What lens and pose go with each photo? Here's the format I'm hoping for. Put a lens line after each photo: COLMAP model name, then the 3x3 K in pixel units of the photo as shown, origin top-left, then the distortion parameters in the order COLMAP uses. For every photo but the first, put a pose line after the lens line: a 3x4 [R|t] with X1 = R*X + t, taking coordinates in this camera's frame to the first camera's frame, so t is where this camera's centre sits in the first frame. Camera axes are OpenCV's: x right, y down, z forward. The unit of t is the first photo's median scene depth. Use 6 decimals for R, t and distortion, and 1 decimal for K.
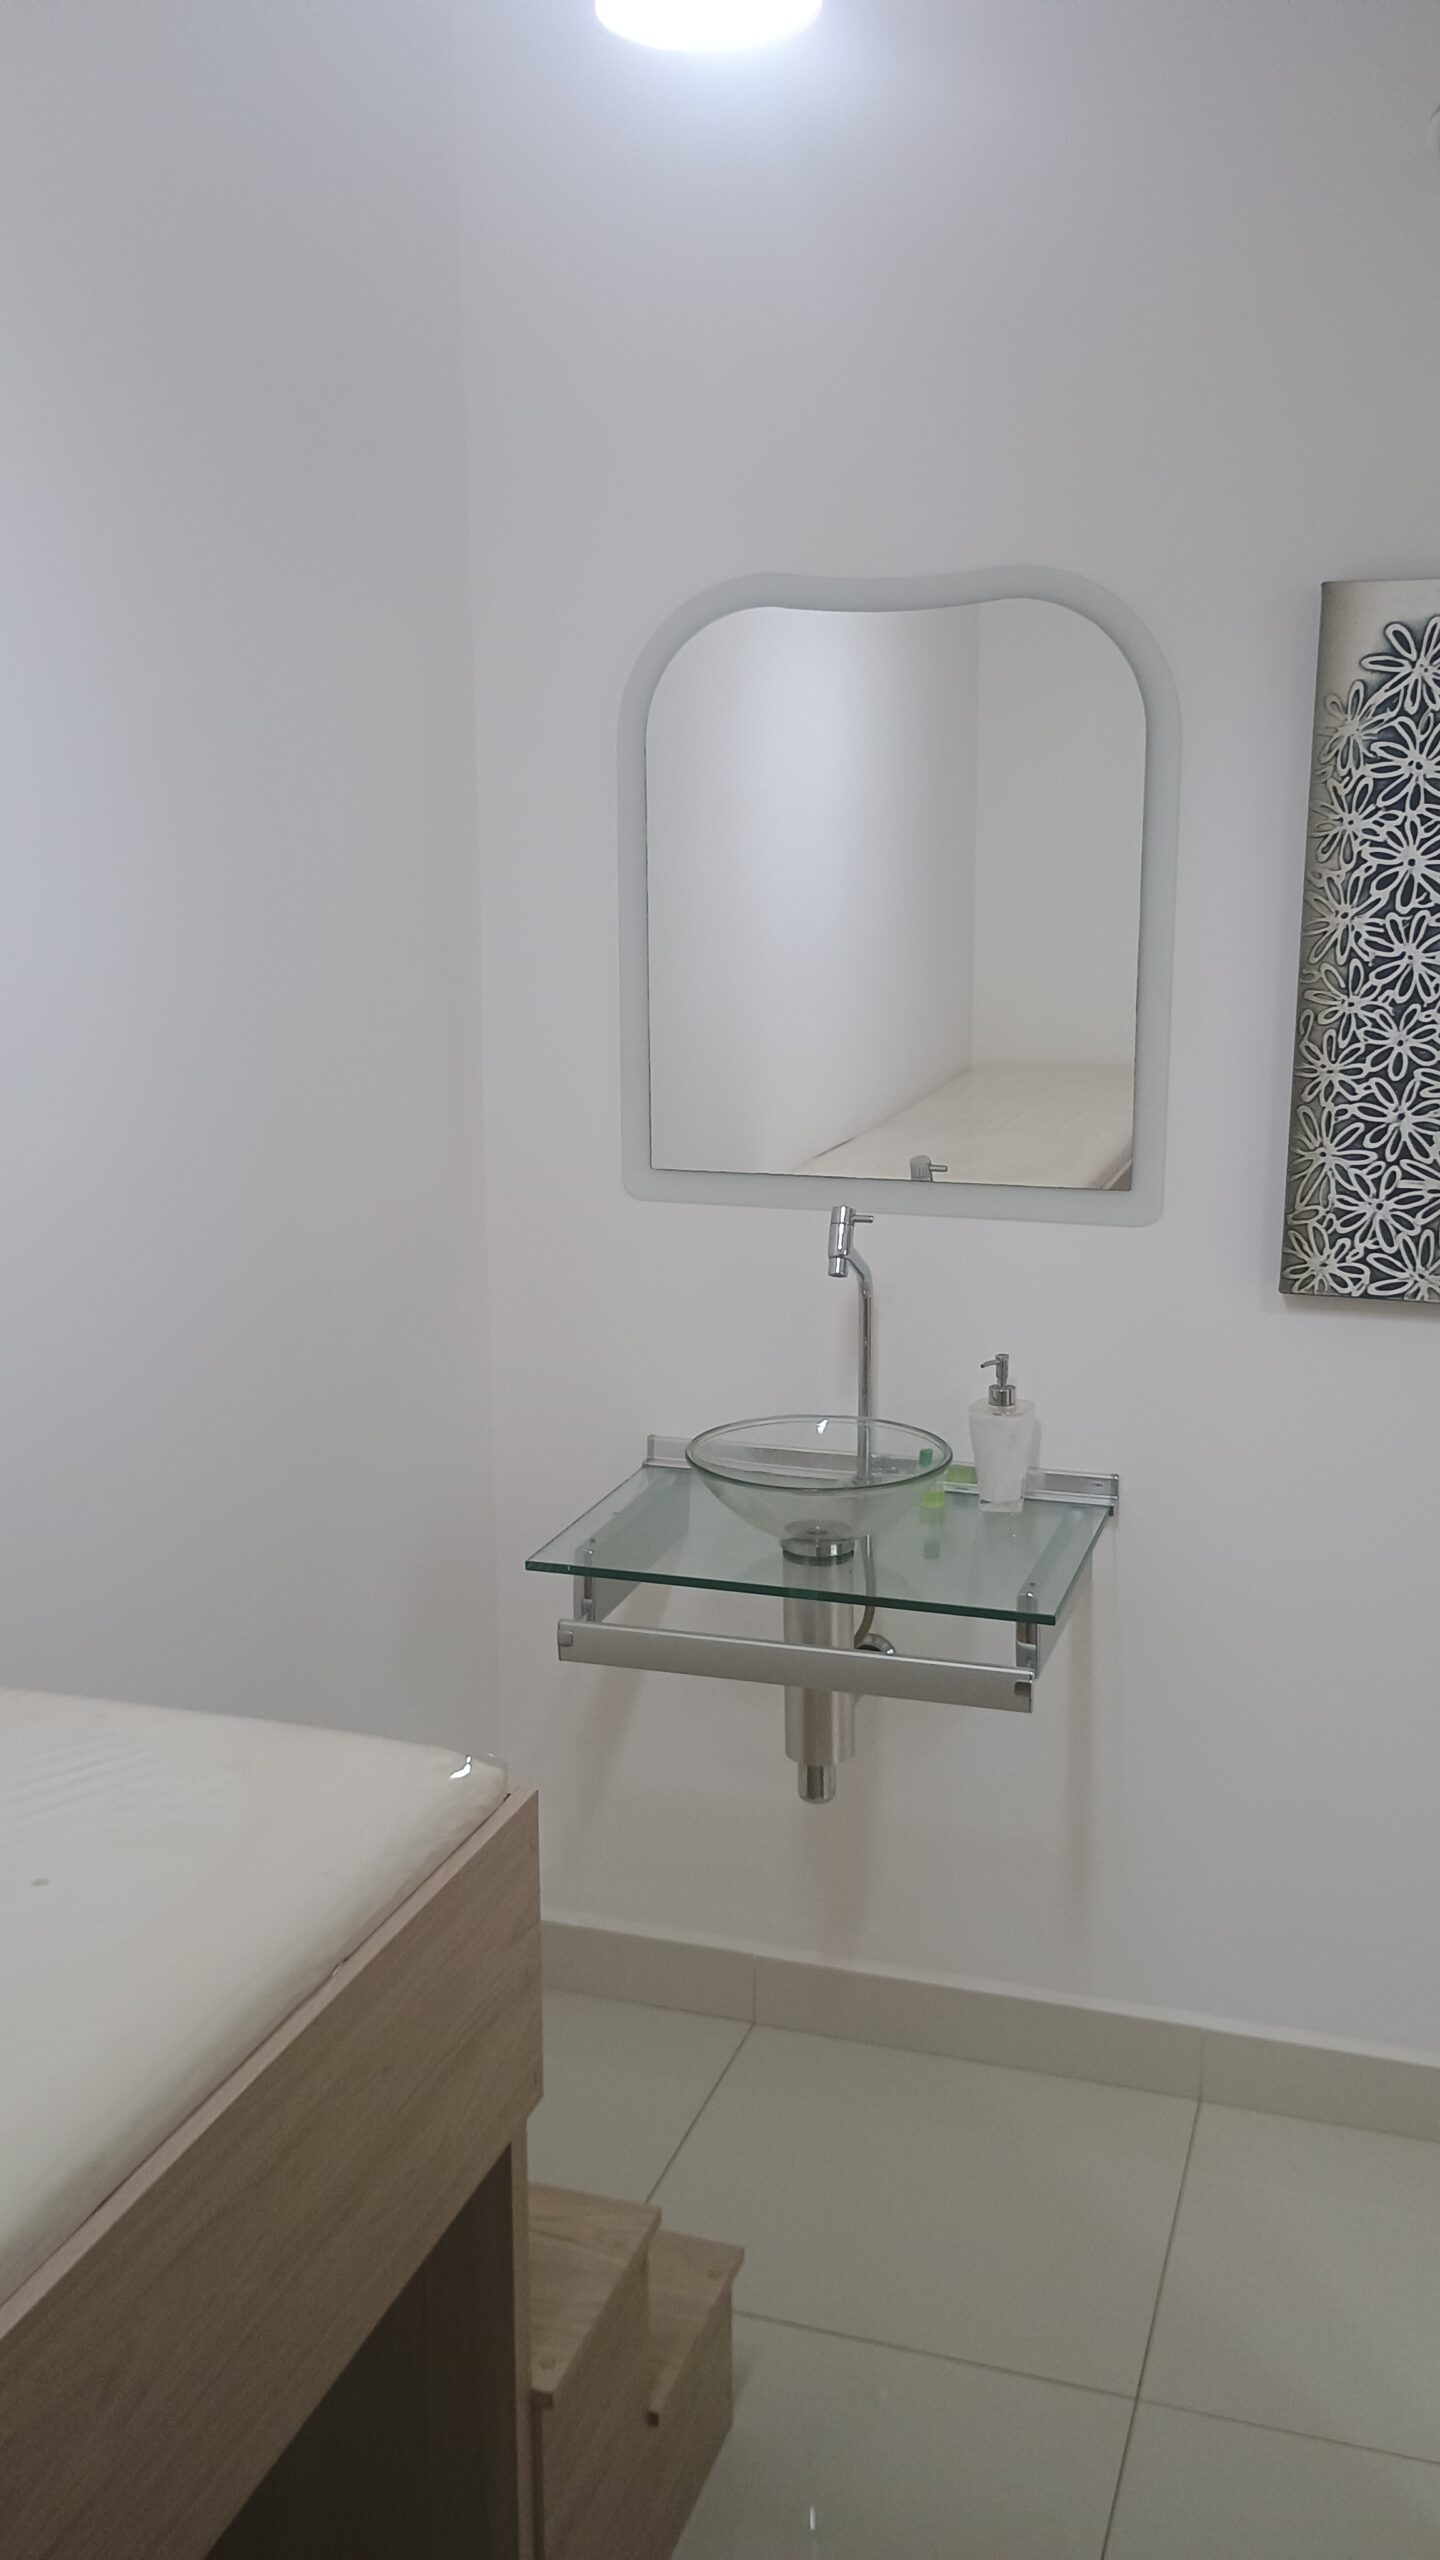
lens RADIAL K [[2206.7, 0, 715.8], [0, 2206.7, 1287.6], [0, 0, 1]] dist [0.035527, -0.008177]
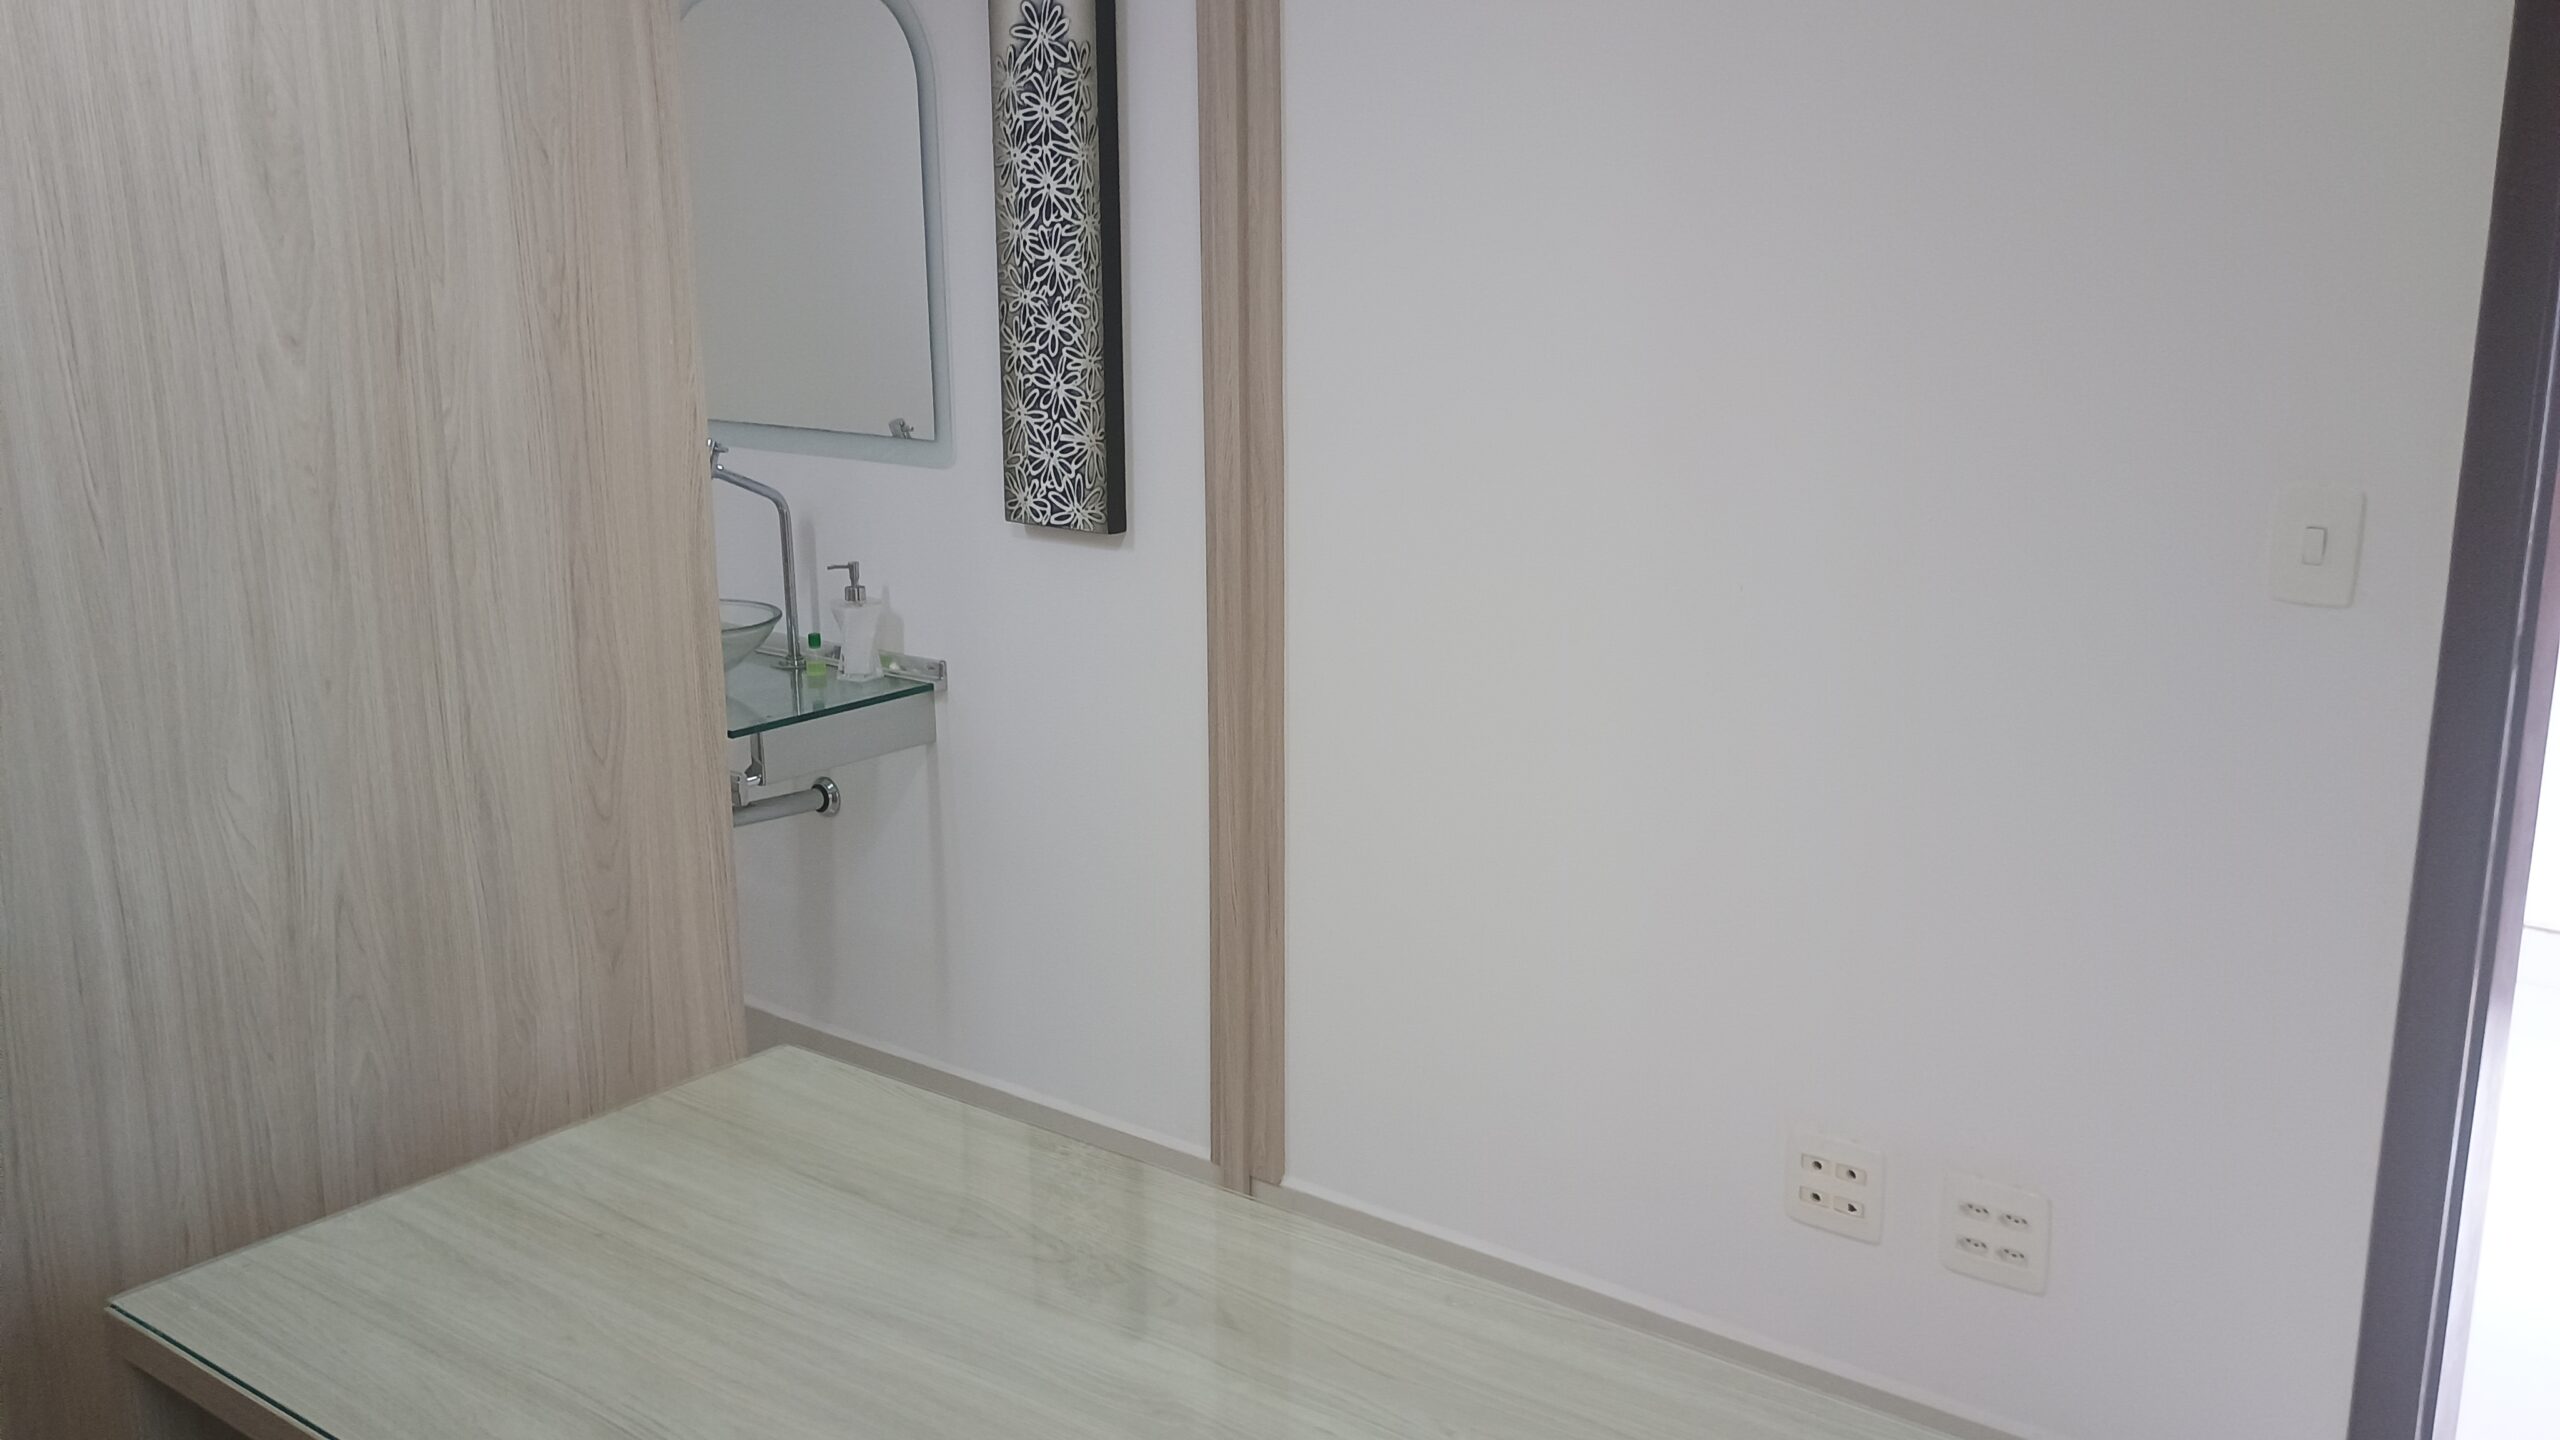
lens RADIAL K [[2206.7, 0, 1281.6], [0, 2206.7, 718.7], [0, 0, 1]] dist [0.035527, -0.008177]
pose [[0.939845, 0.075883, -0.333065, 0.881129], [-0.063211, 0.996809, 0.048737, 0.046457], [0.335701, -0.024752, 0.941643, -0.178359]]
